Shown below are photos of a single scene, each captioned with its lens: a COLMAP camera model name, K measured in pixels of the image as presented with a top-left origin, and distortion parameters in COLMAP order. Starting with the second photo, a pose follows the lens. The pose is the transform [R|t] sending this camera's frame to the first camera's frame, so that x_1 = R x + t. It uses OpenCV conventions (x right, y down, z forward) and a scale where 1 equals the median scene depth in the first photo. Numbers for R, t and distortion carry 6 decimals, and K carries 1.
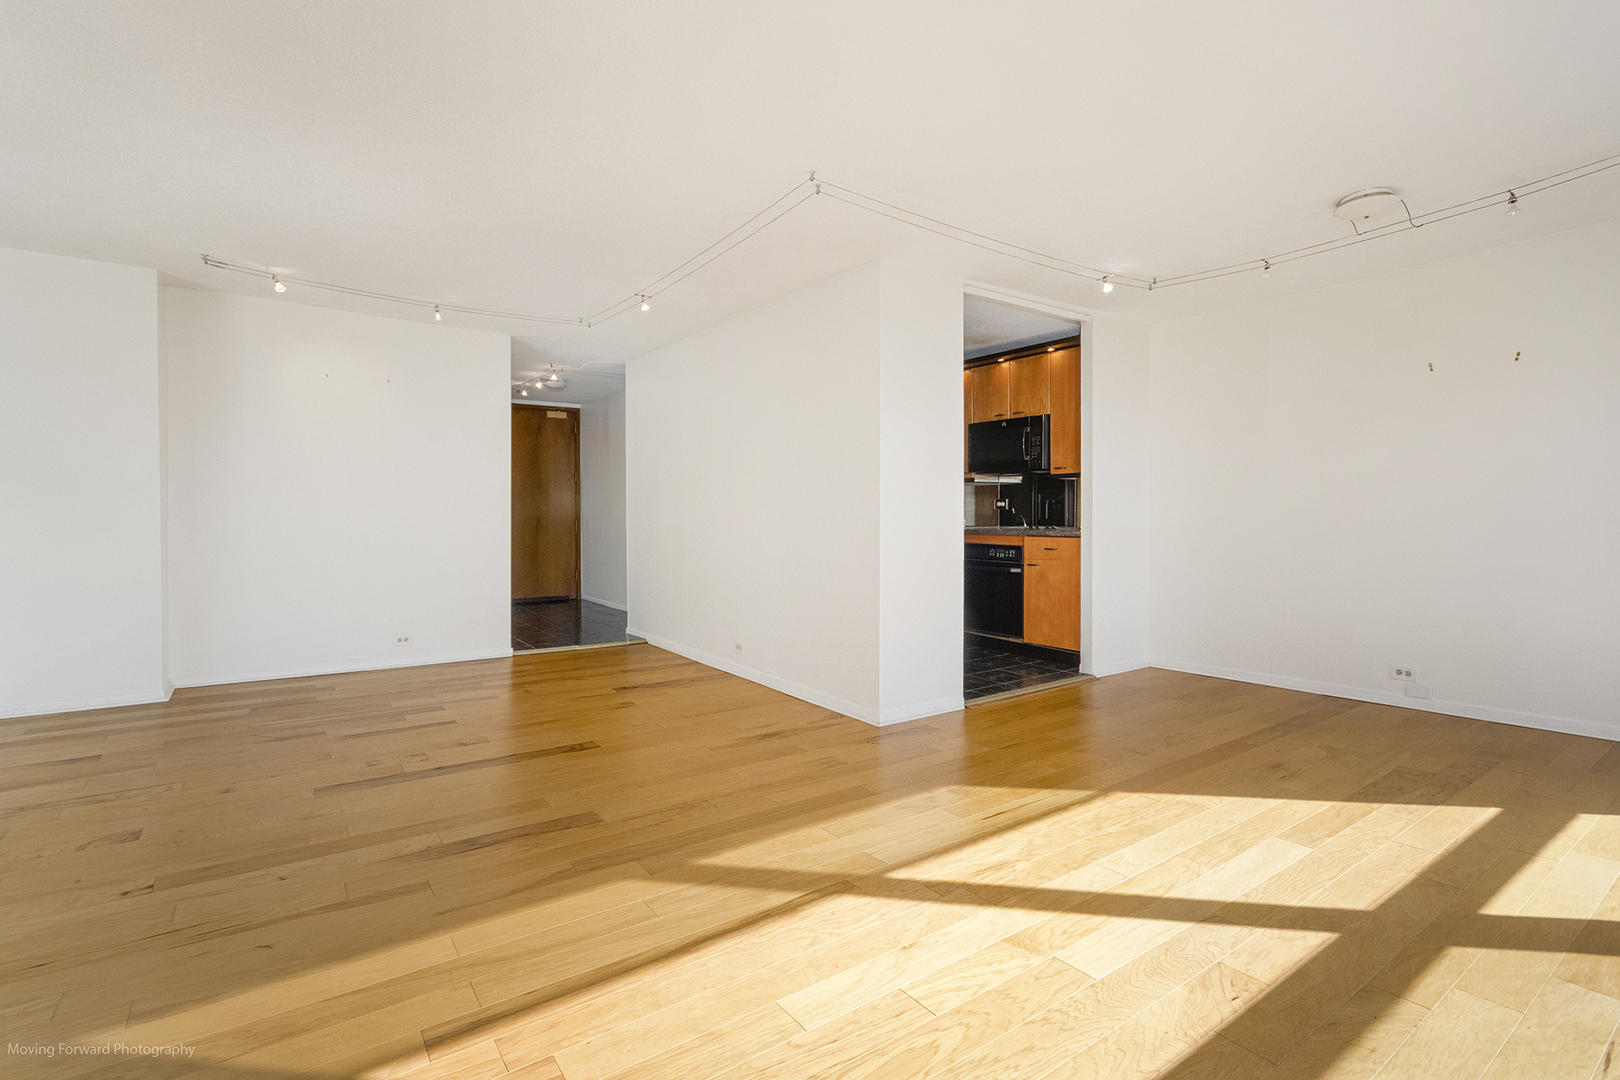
lens RADIAL K [[768.7, 0, 799.4], [0, 768.7, 547.3], [0, 0, 1]] dist [-0.000631, 0.002262]
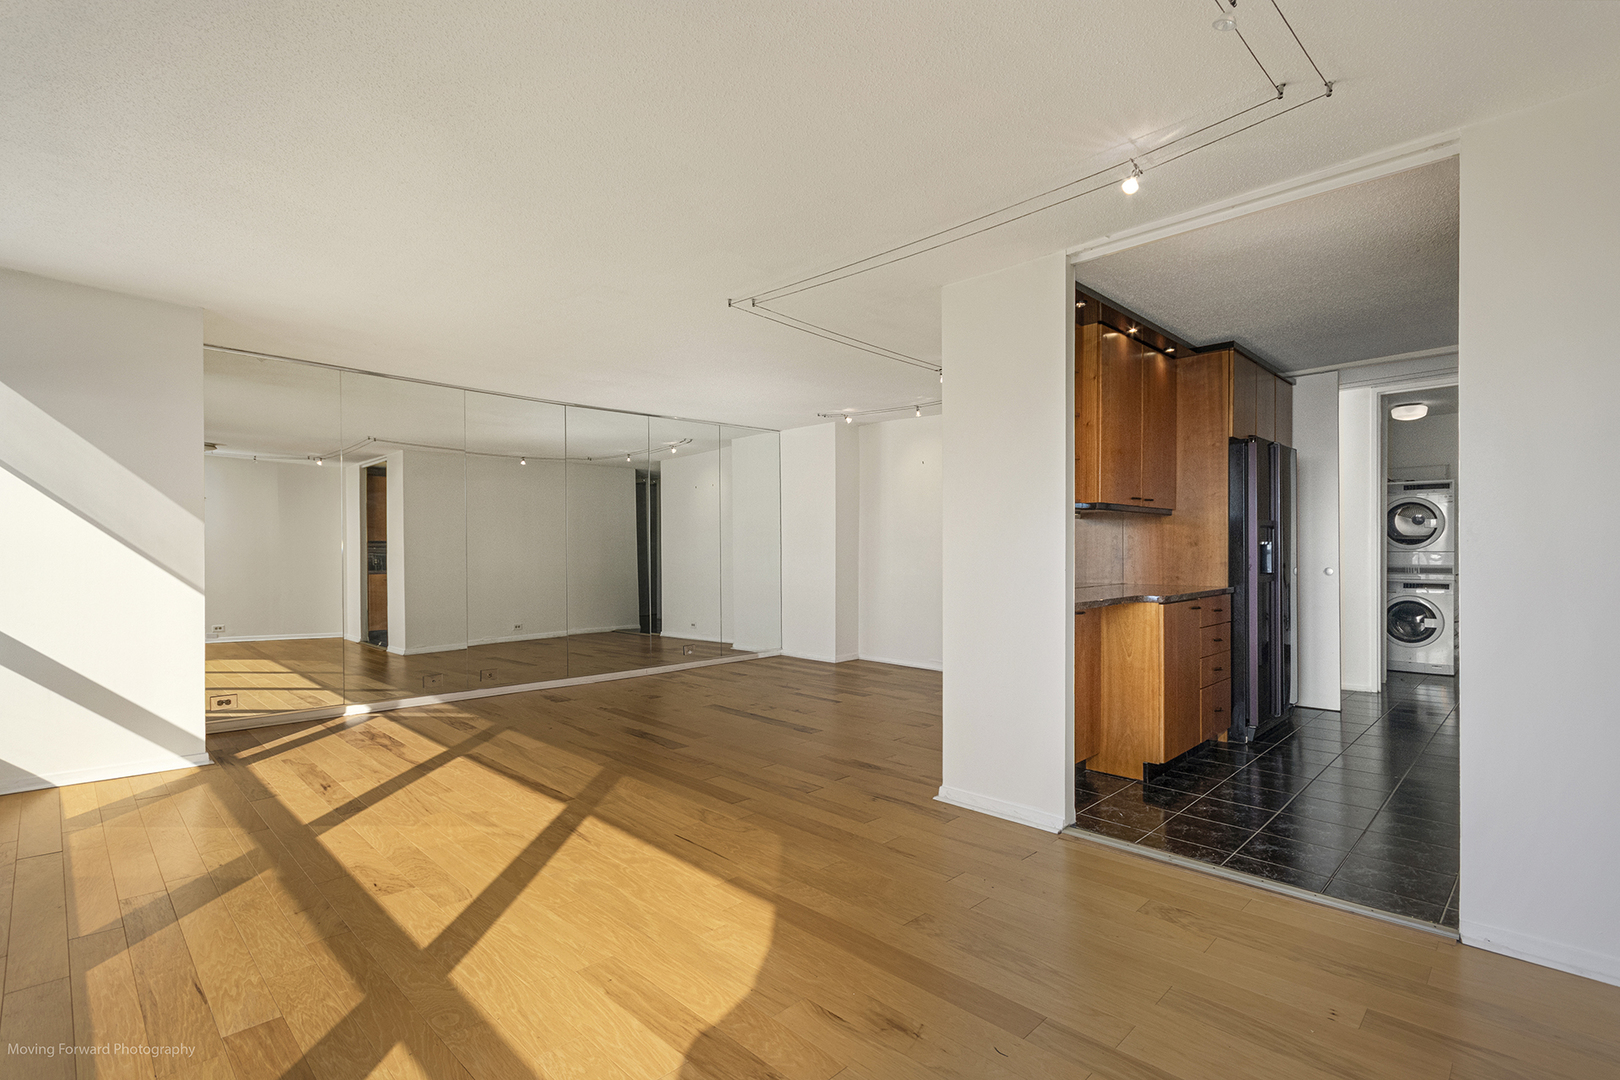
lens RADIAL K [[768.7, 0, 804.6], [0, 768.7, 552.6], [0, 0, 1]] dist [-0.000631, 0.002262]
pose [[0.156728, 0.001492, -0.987641, 1.220061], [-0.042984, 0.999062, -0.005312, -0.056569], [0.986706, 0.043285, 0.156645, 0.872850]]
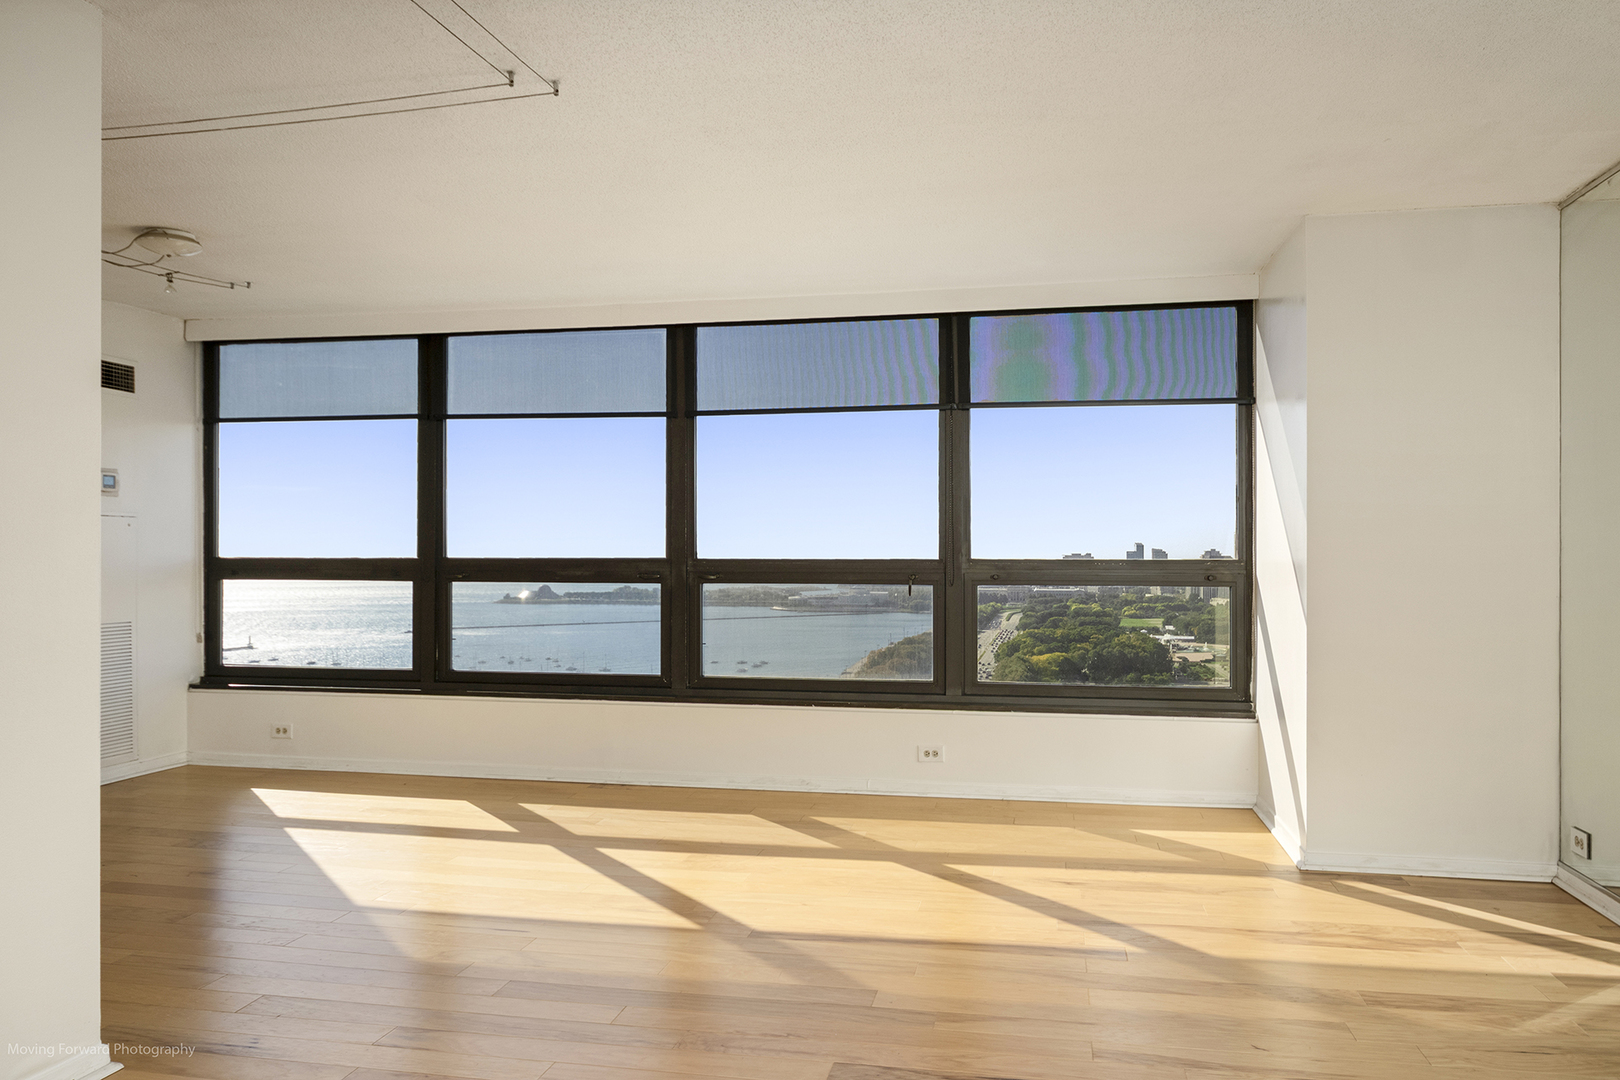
lens RADIAL K [[1191.9, 0, 813.5], [0, 1191.9, 550.6], [0, 0, 1]] dist [0.002414, -0.005063]
pose [[-0.679066, 0.010427, 0.734003, -0.870134], [0.029598, 0.999475, 0.013184, -0.077882], [-0.733480, 0.030678, -0.679018, 1.485134]]
